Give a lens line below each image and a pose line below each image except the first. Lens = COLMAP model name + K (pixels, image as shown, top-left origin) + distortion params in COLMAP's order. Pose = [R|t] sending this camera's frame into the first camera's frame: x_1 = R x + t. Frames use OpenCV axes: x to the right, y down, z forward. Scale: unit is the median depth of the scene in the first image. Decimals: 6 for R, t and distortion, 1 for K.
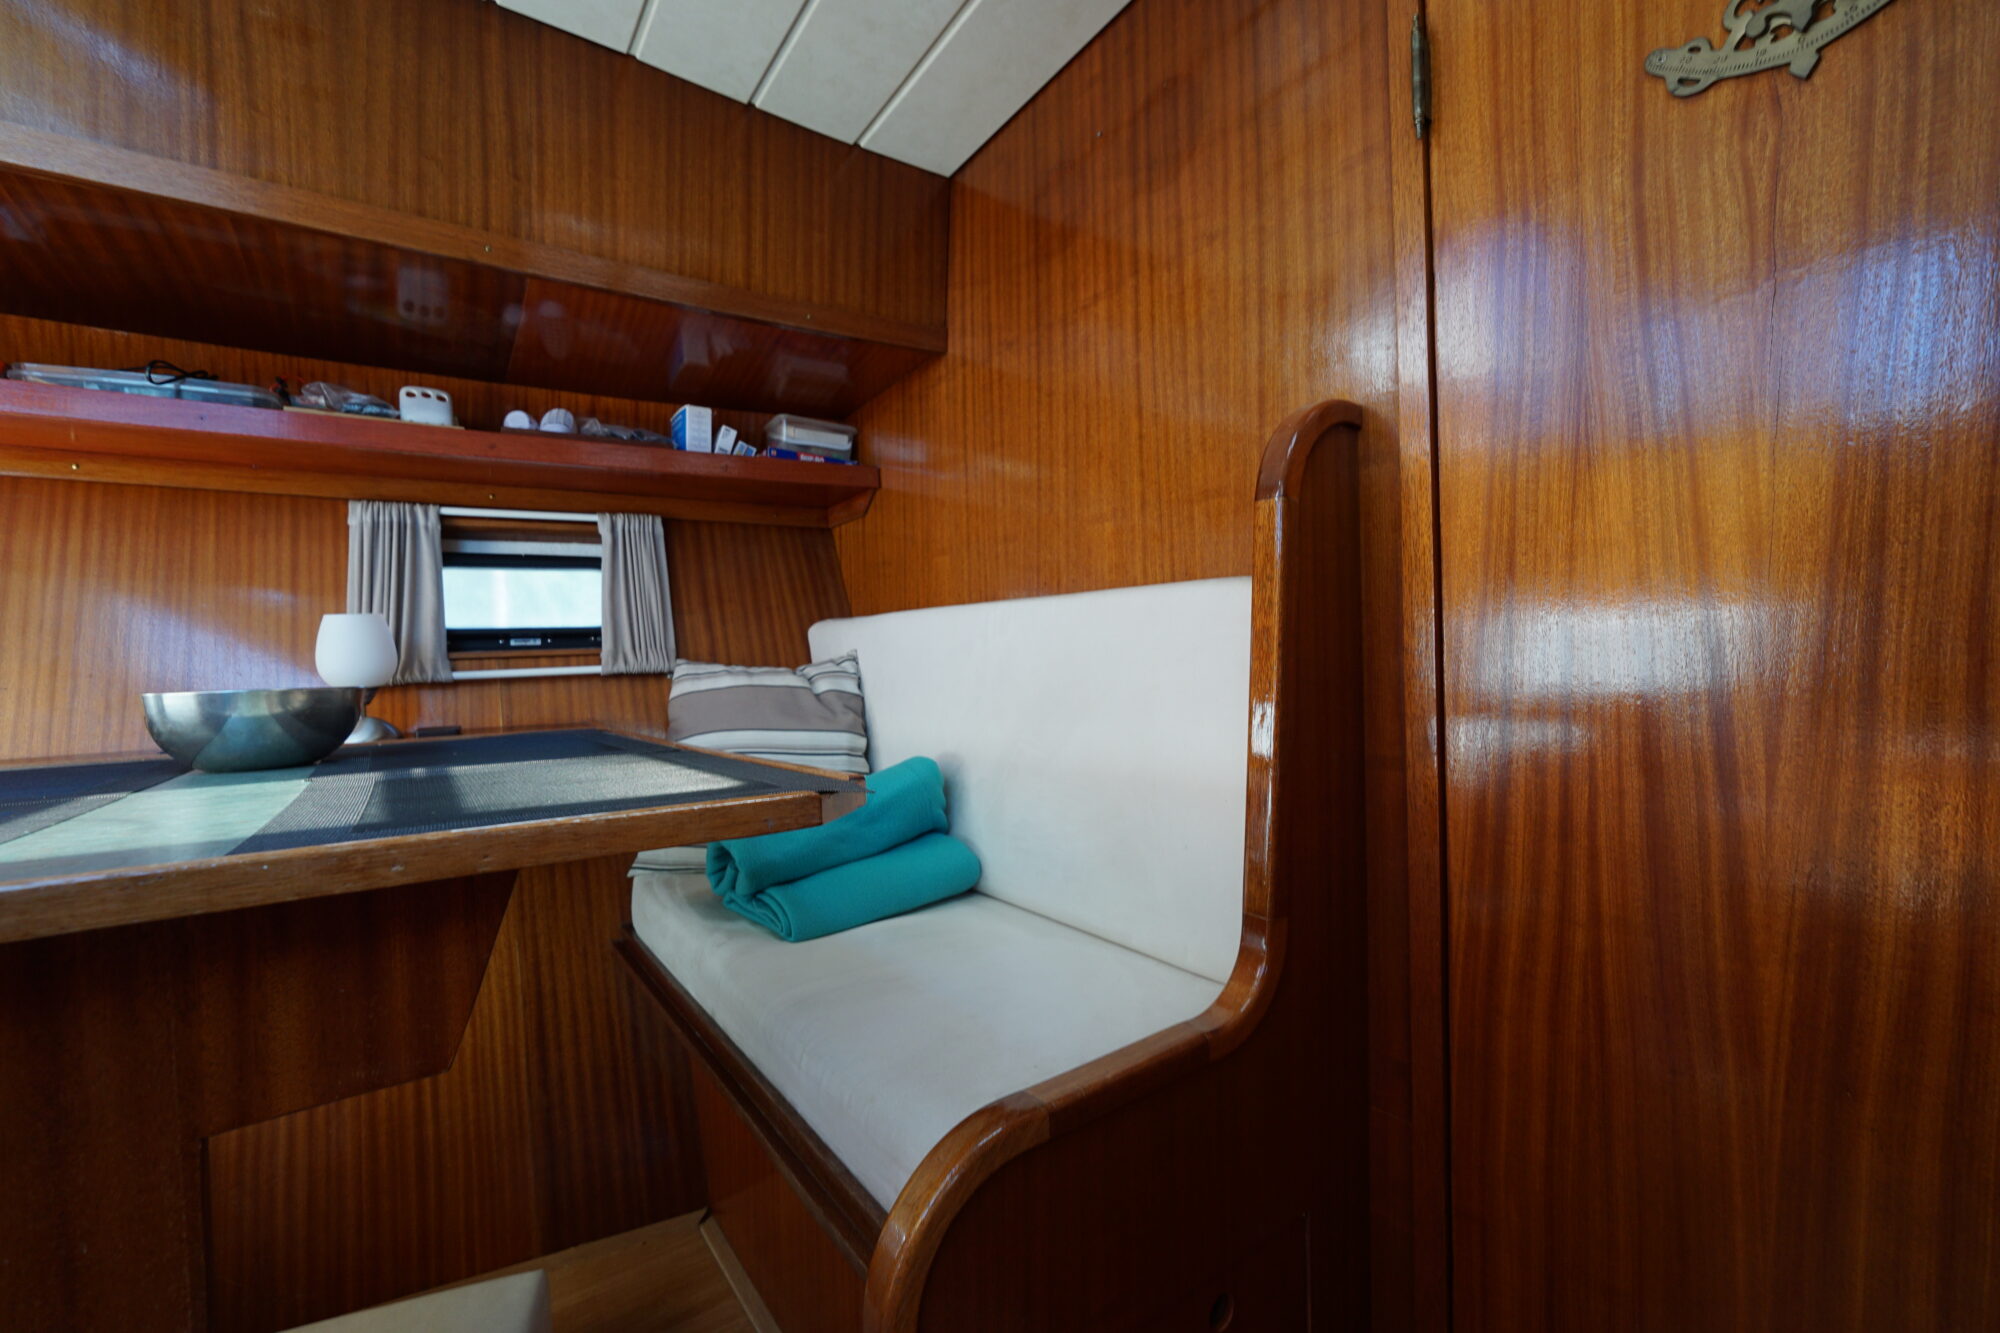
lens RADIAL K [[835.8, 0, 1002.3], [0, 835.8, 661.8], [0, 0, 1]] dist [-0.018849, 0.006520]
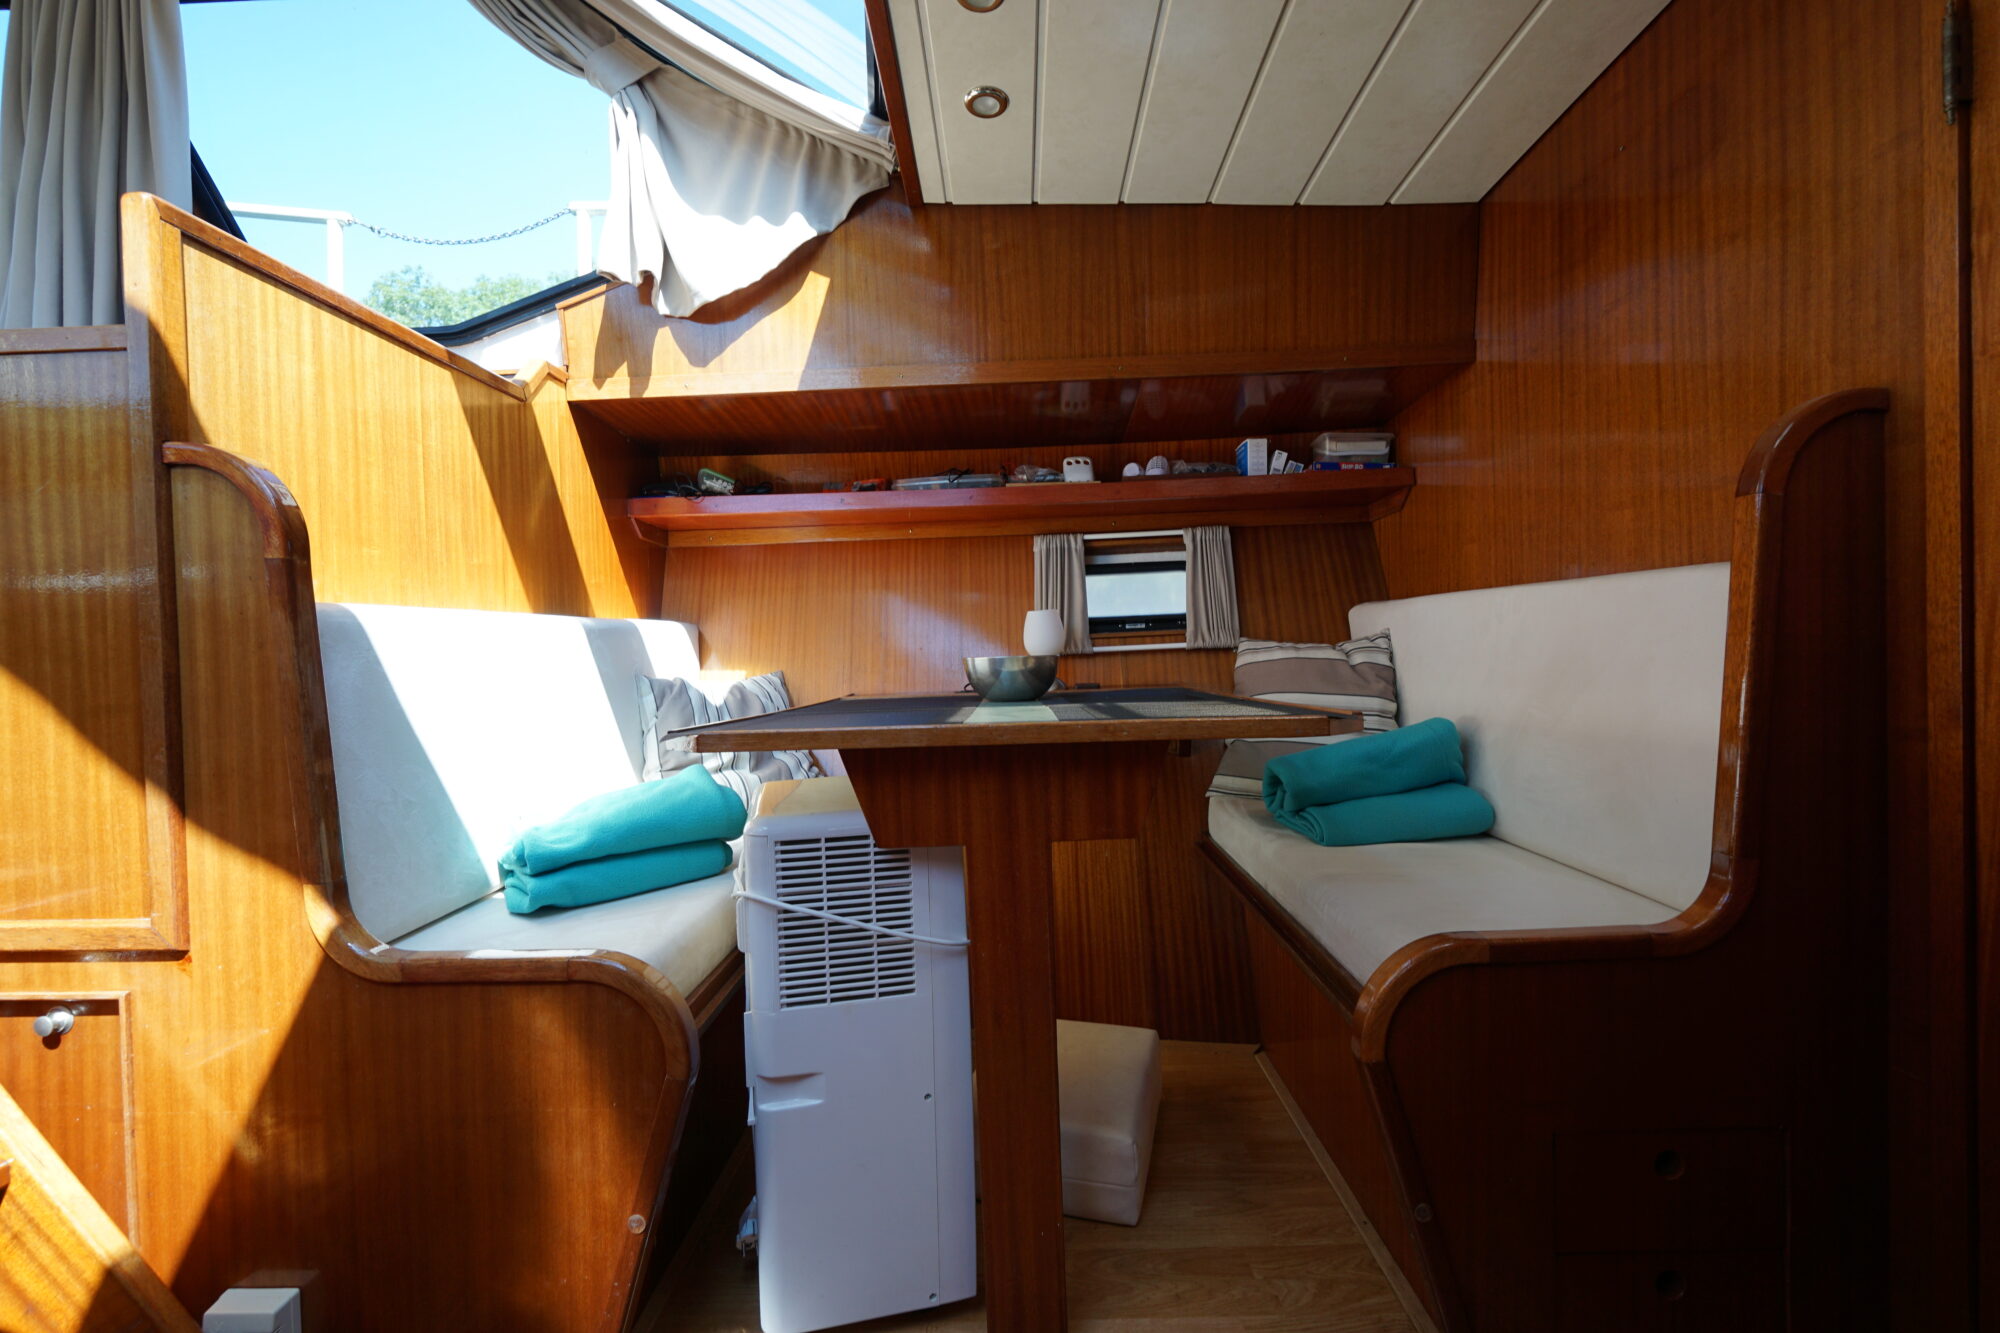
lens RADIAL K [[843.3, 0, 996.6], [0, 843.3, 663.5], [0, 0, 1]] dist [-0.017941, 0.006936]
pose [[0.797374, 0.012667, -0.603353, 0.111568], [0.005148, 0.999601, 0.027790, -0.001043], [0.603464, -0.025265, 0.796990, -0.314085]]
